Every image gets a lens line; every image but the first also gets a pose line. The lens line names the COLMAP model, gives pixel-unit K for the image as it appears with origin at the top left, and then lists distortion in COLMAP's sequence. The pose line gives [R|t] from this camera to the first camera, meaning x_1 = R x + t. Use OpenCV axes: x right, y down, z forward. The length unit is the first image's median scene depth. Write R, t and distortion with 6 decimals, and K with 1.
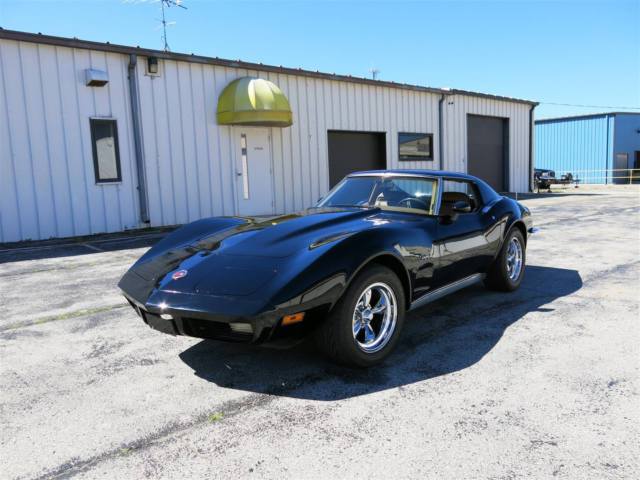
lens RADIAL K [[538.7, 0, 320.0], [0, 538.7, 240.0], [0, 0, 1]] dist [-0.016187, 0.003951]
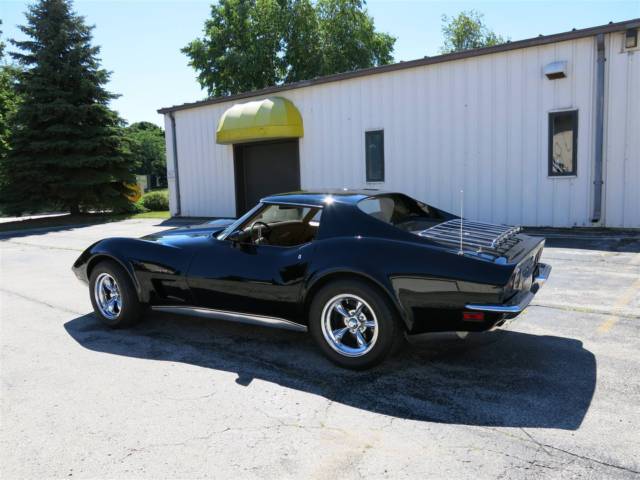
lens RADIAL K [[538.7, 0, 320.0], [0, 538.7, 240.0], [0, 0, 1]] dist [-0.016187, 0.003951]
pose [[0.138402, 0.143964, -0.979857, 0.522642], [-0.089361, 0.987158, 0.132414, -0.083311], [0.986336, 0.069234, 0.149490, 0.434006]]
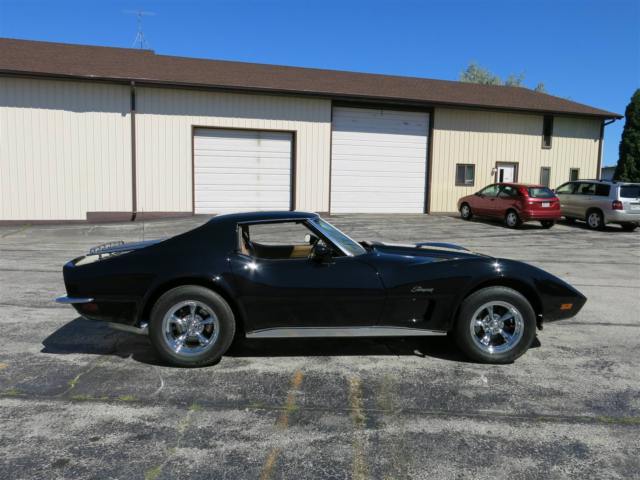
lens RADIAL K [[538.7, 0, 320.0], [0, 538.7, 240.0], [0, 0, 1]] dist [-0.016187, 0.003951]
pose [[-0.692412, -0.053811, 0.719493, -0.297125], [0.092266, 0.982424, 0.162268, -0.113672], [-0.715578, 0.178741, -0.675277, 0.804096]]
